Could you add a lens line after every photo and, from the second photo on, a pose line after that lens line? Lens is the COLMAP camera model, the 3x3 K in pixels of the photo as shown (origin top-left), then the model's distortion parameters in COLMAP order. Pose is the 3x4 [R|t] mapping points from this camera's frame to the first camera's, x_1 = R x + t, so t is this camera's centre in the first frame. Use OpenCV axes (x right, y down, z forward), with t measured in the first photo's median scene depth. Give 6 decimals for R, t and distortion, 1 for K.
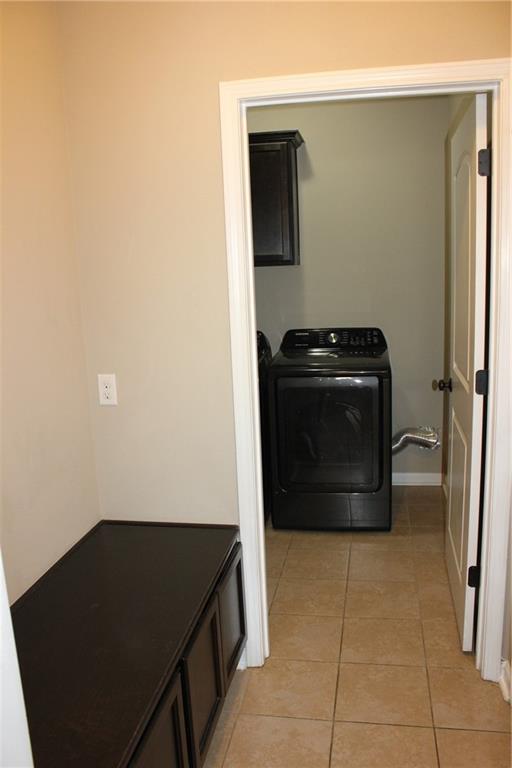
lens RADIAL K [[640.3, 0, 256.0], [0, 640.3, 384.0], [0, 0, 1]] dist [-0.159018, 0.140311]
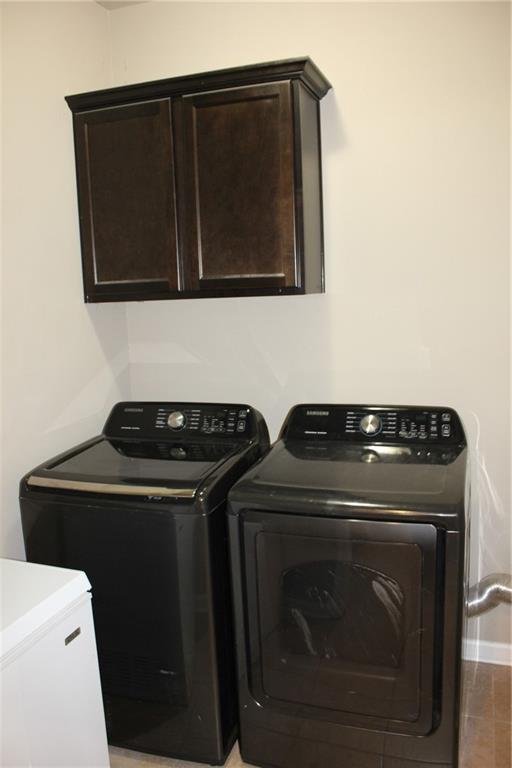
lens RADIAL K [[640.3, 0, 256.0], [0, 640.3, 384.0], [0, 0, 1]] dist [-0.159018, 0.140311]
pose [[0.987335, 0.030313, -0.155727, 0.108460], [-0.034053, 0.999191, -0.021406, -0.092508], [0.154953, 0.026438, 0.987568, 0.424352]]
